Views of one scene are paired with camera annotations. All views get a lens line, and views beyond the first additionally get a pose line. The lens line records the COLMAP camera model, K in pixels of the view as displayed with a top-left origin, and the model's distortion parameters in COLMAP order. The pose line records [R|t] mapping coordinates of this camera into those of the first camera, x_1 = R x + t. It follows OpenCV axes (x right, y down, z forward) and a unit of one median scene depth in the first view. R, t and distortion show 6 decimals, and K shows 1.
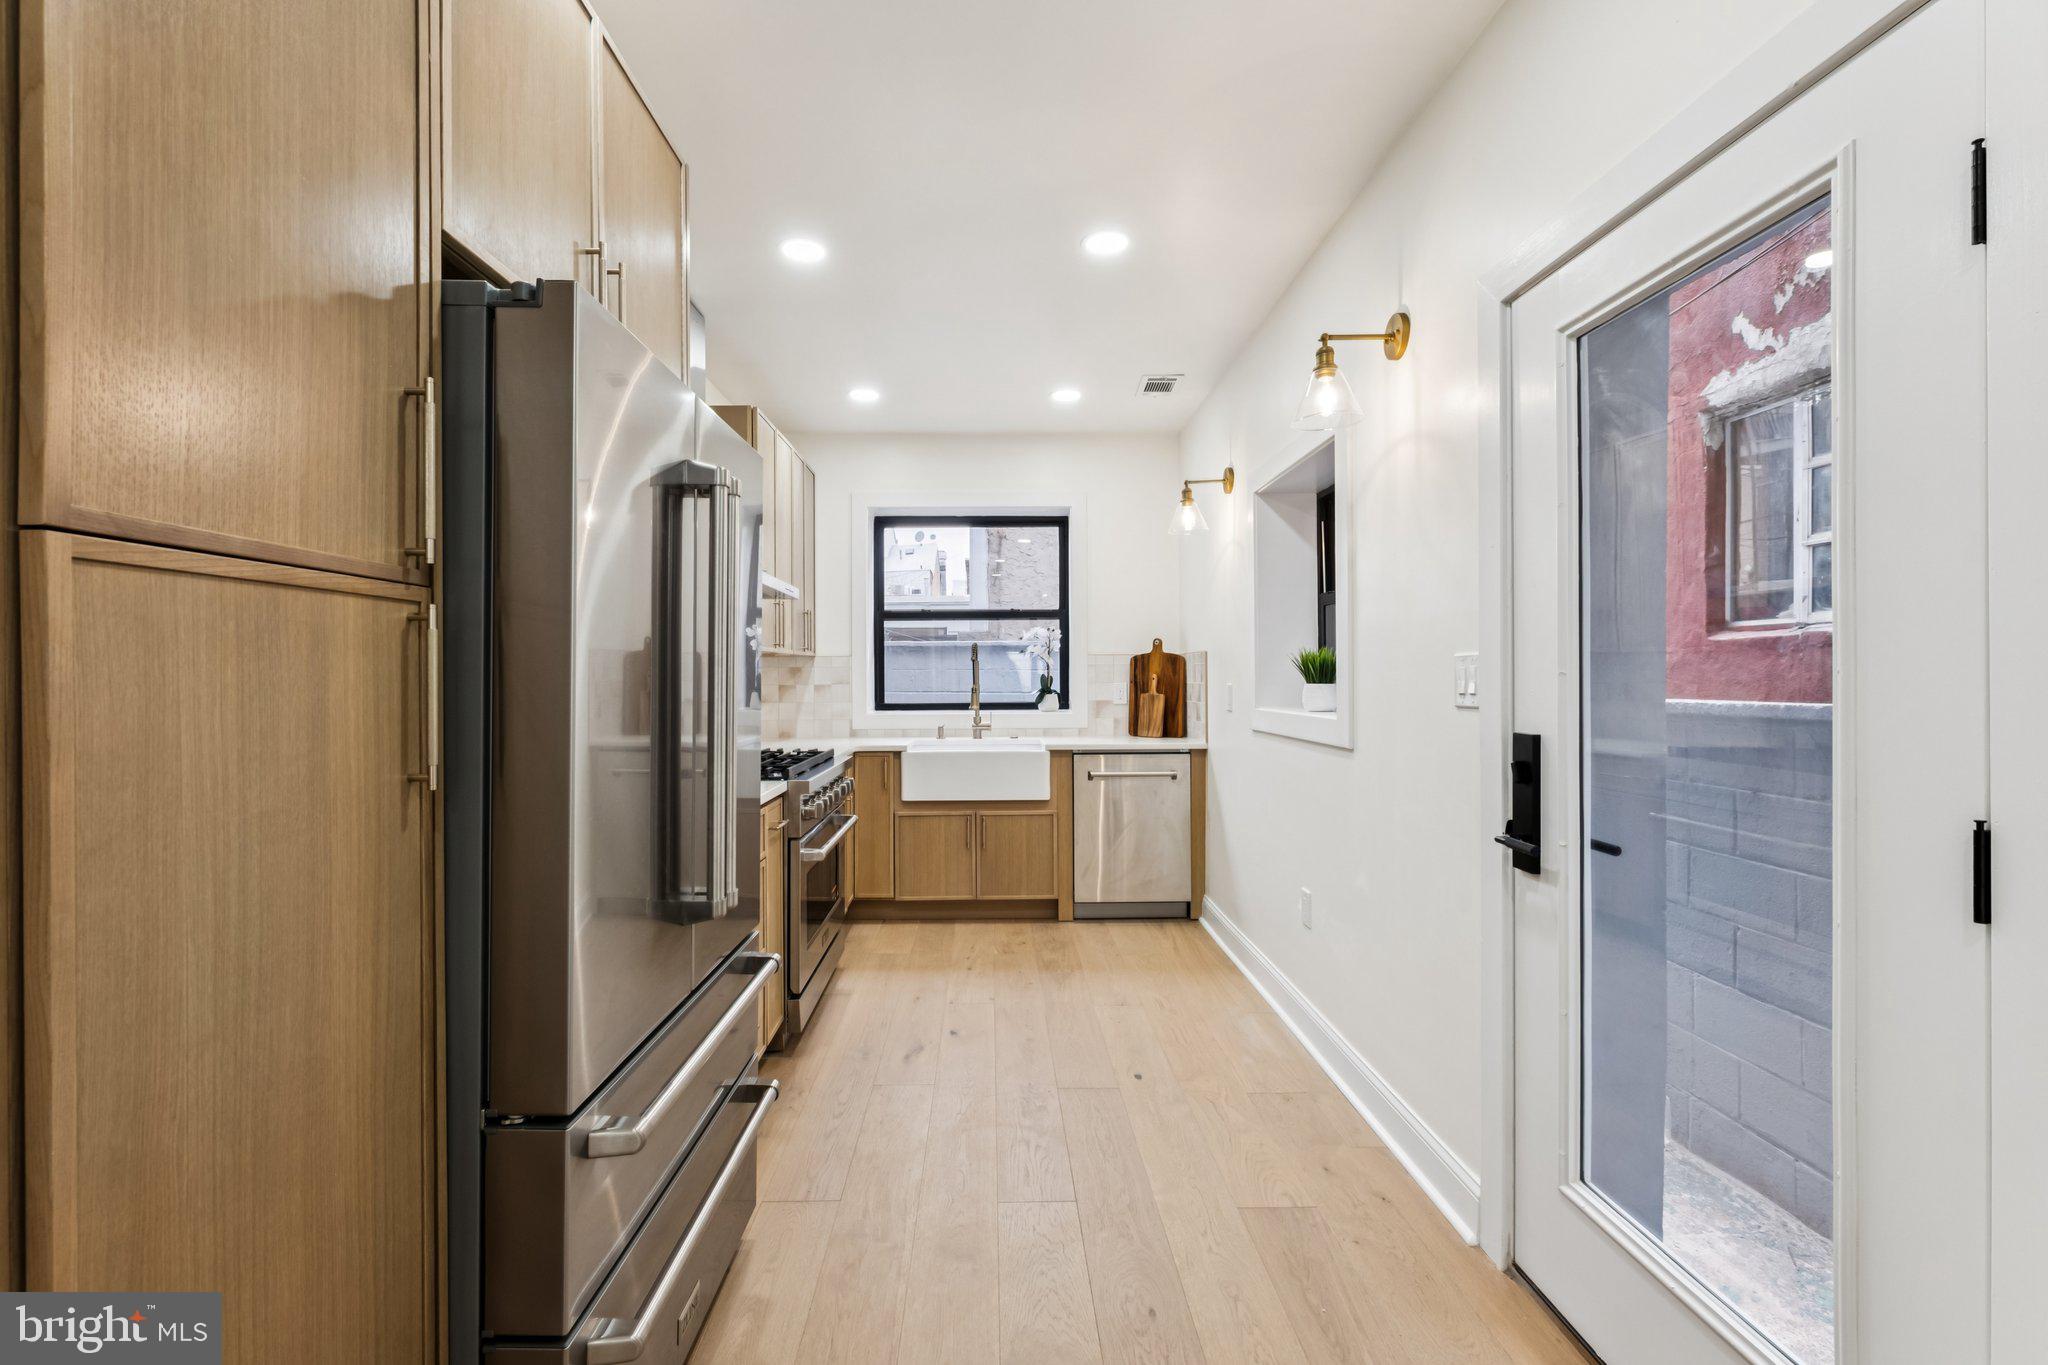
lens RADIAL K [[909.7, 0, 994.6], [0, 909.7, 676.9], [0, 0, 1]] dist [-0.005233, 0.001147]
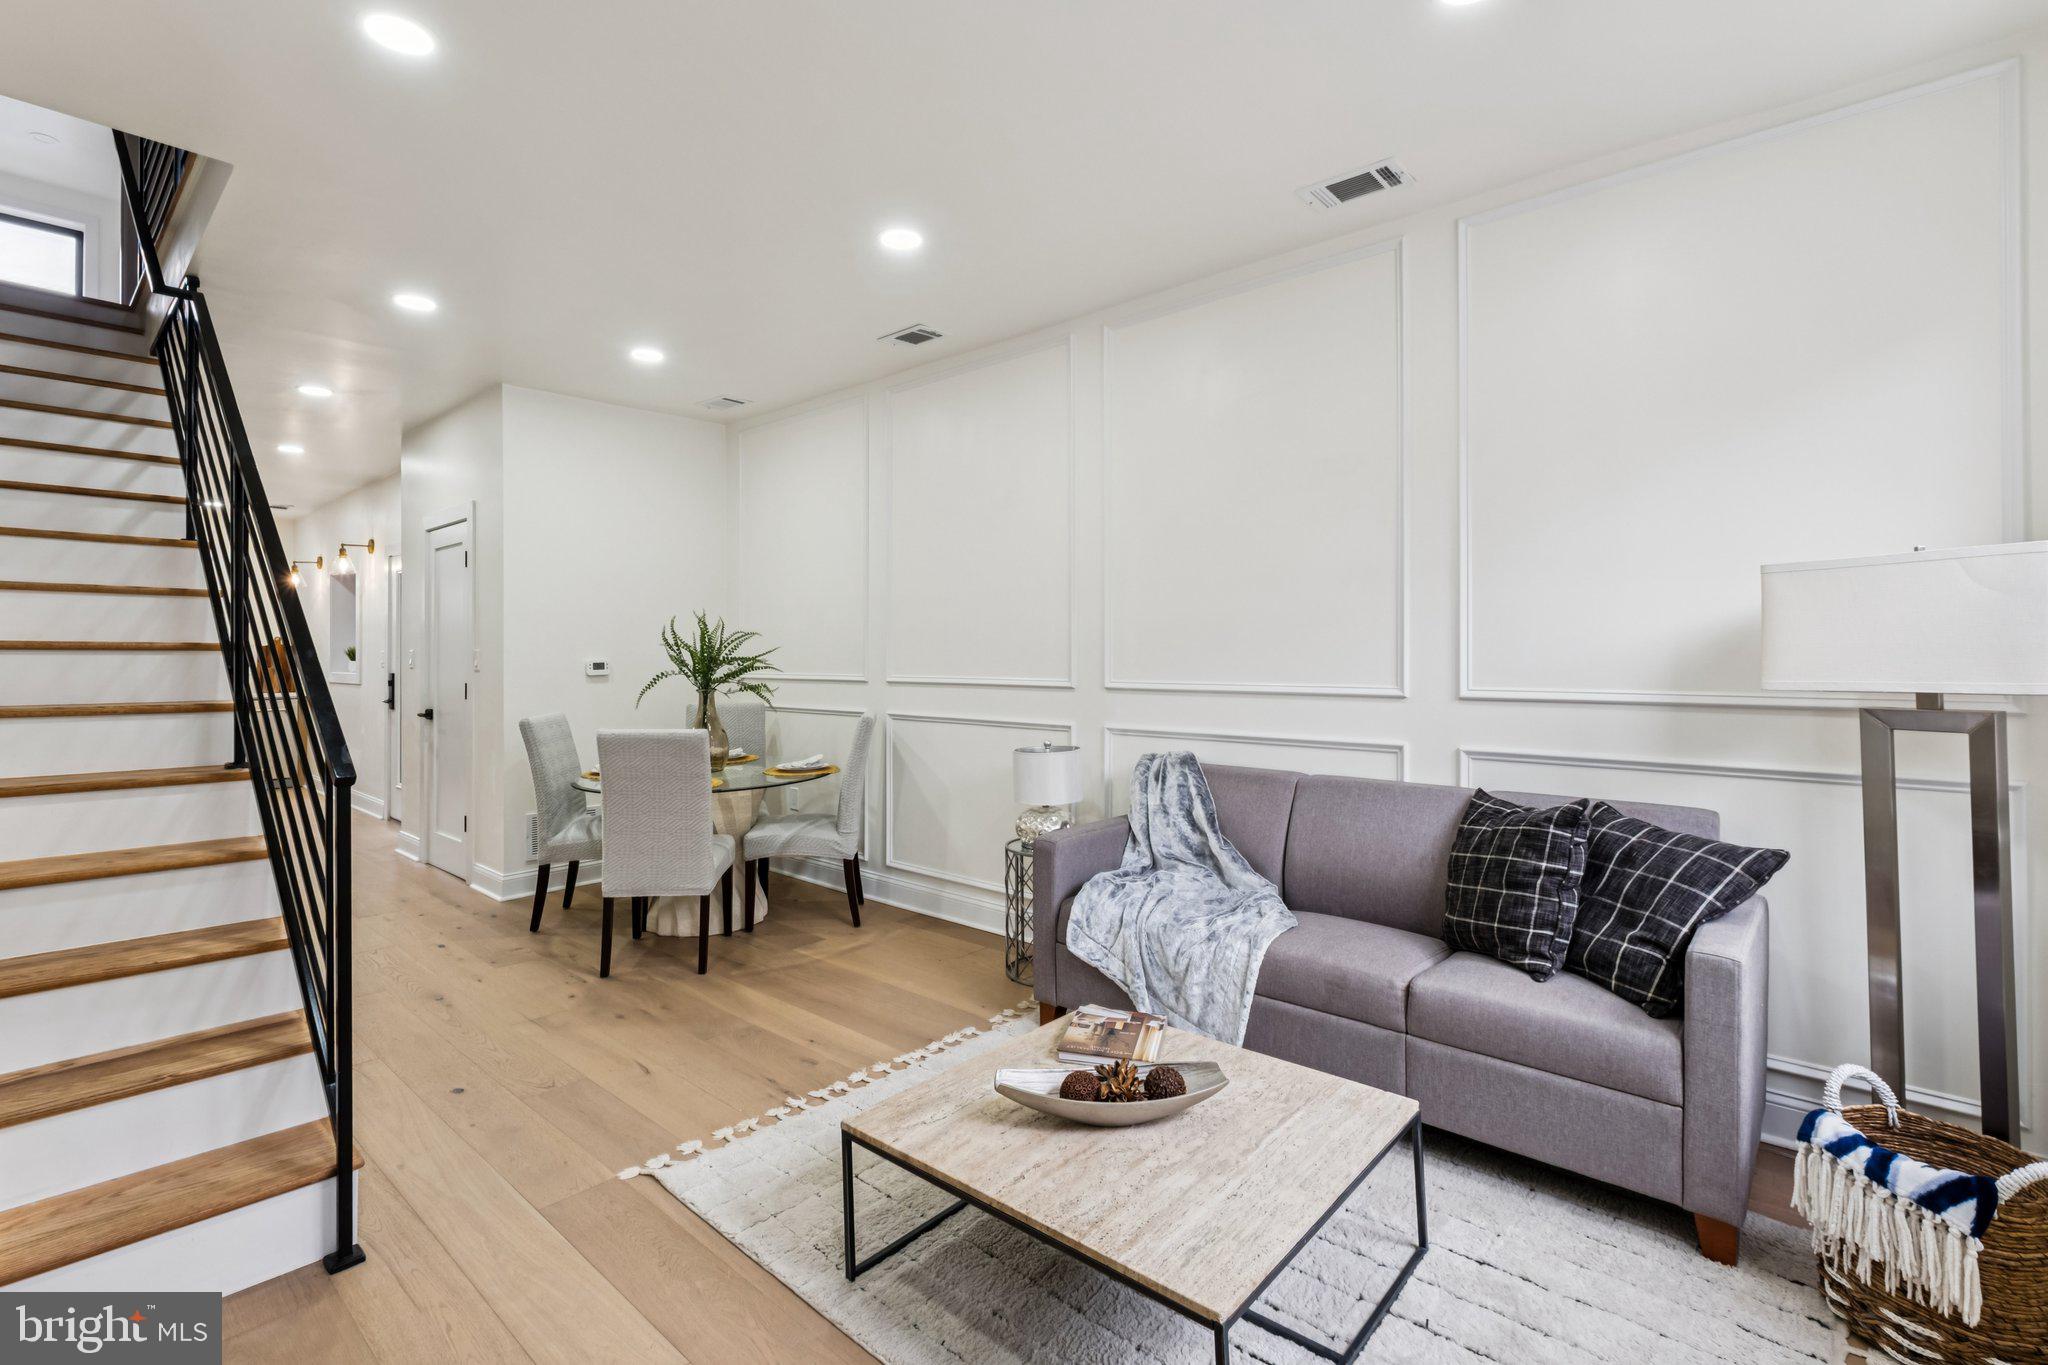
lens RADIAL K [[909.7, 0, 1013.0], [0, 909.7, 650.4], [0, 0, 1]] dist [-0.005233, 0.001147]
pose [[0.667237, 0.007442, 0.744809, -0.195652], [0.000593, 0.999944, -0.010523, 0.003823], [-0.744846, 0.007463, 0.667195, -1.339770]]
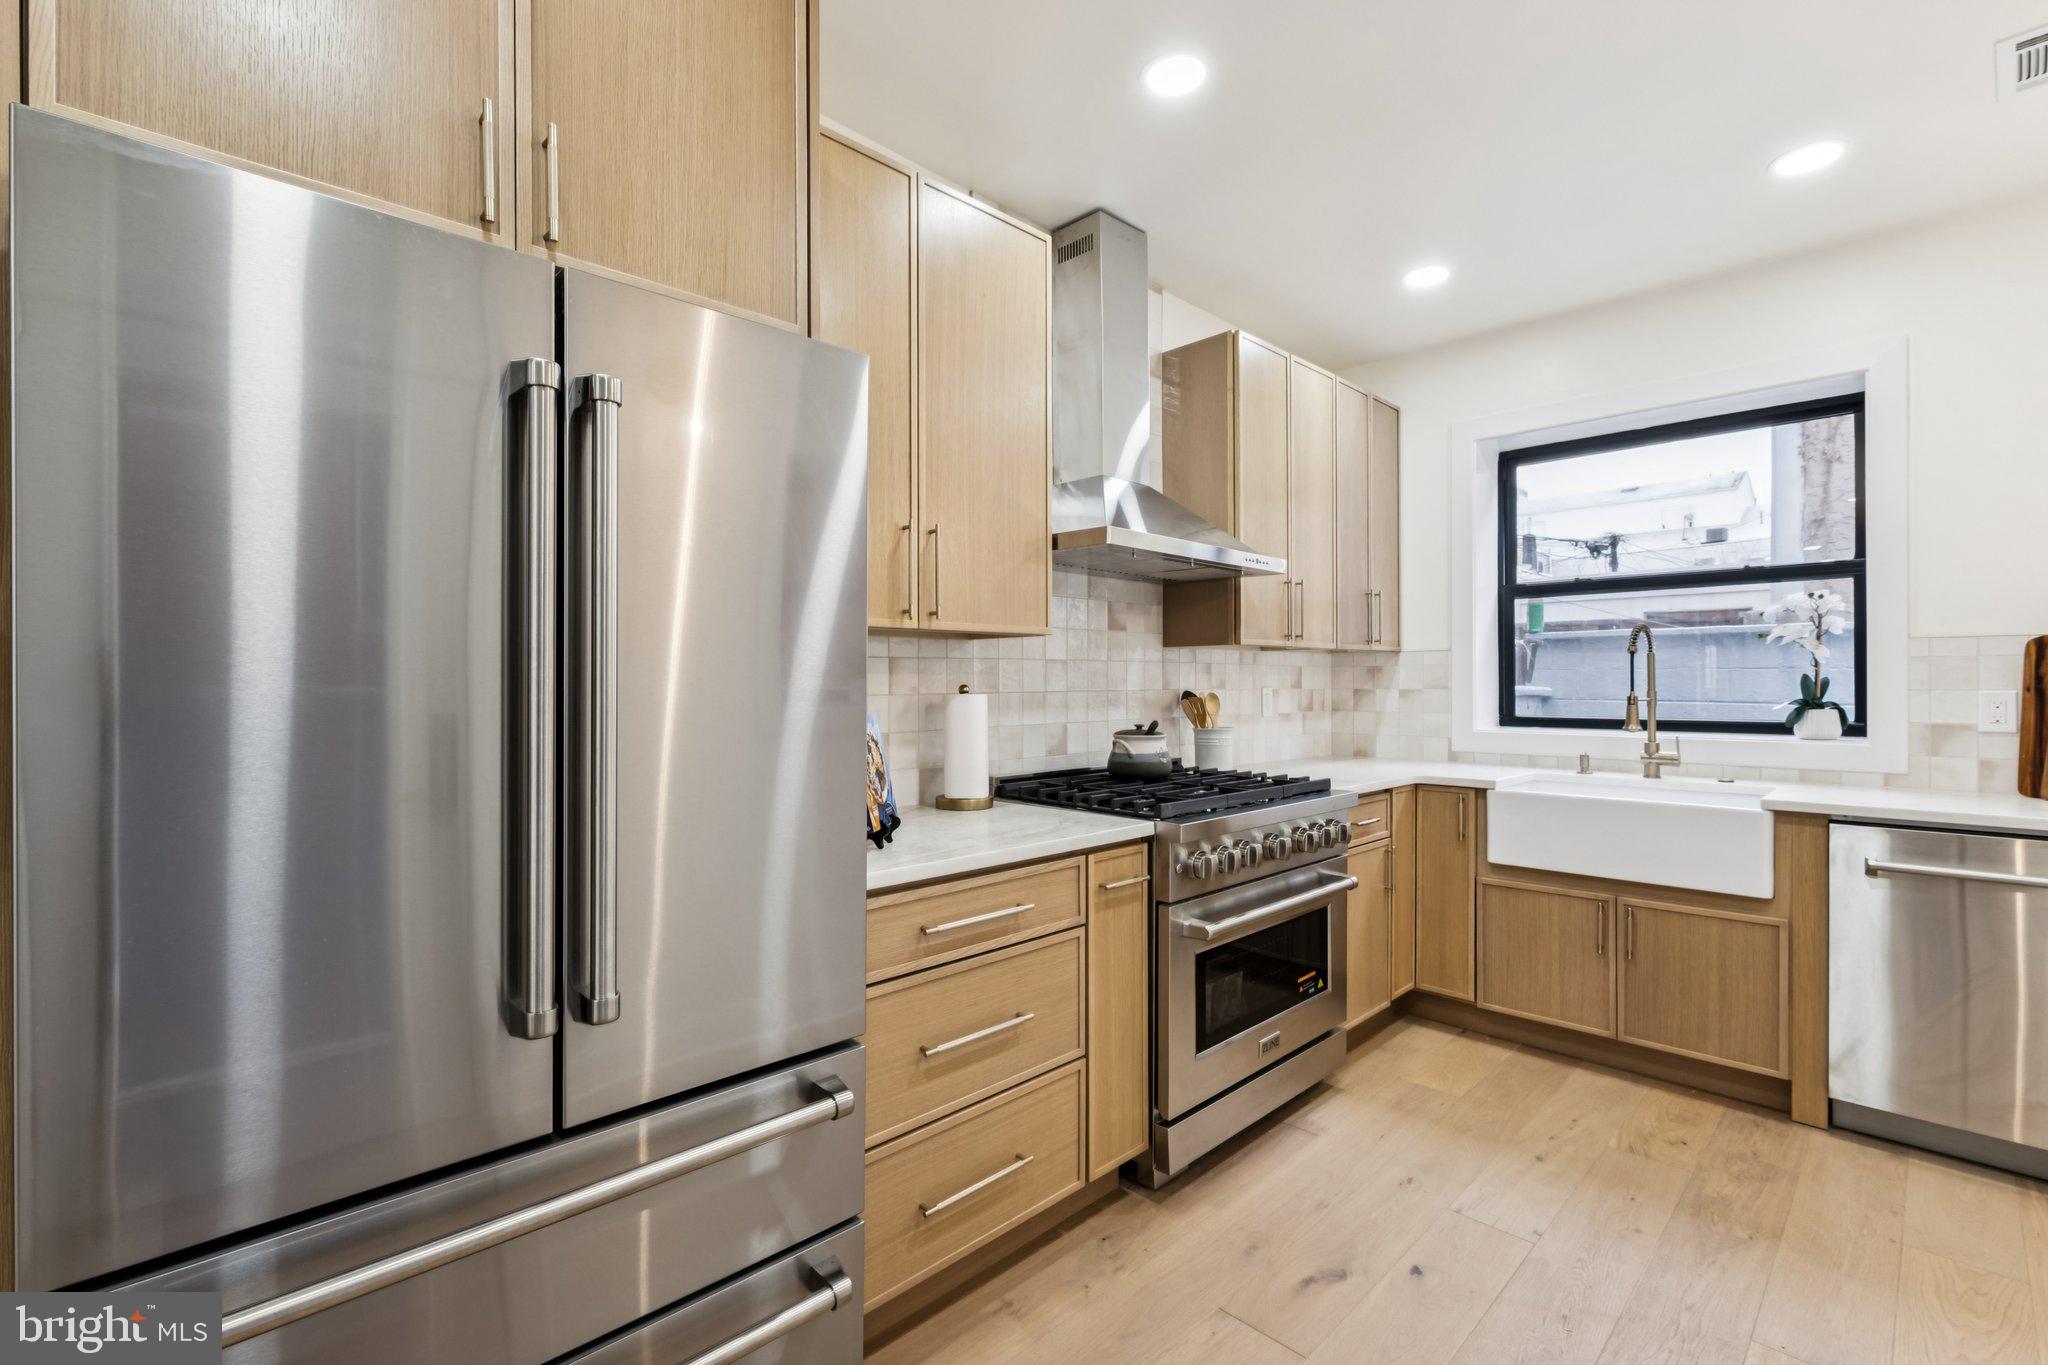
lens RADIAL K [[909.7, 0, 997.0], [0, 909.7, 684.2], [0, 0, 1]] dist [-0.005233, 0.001147]
pose [[0.685002, 0.004817, -0.728525, 0.134763], [-0.001064, 0.999984, 0.005612, 0.000738], [0.728540, -0.003070, 0.684996, 0.263517]]
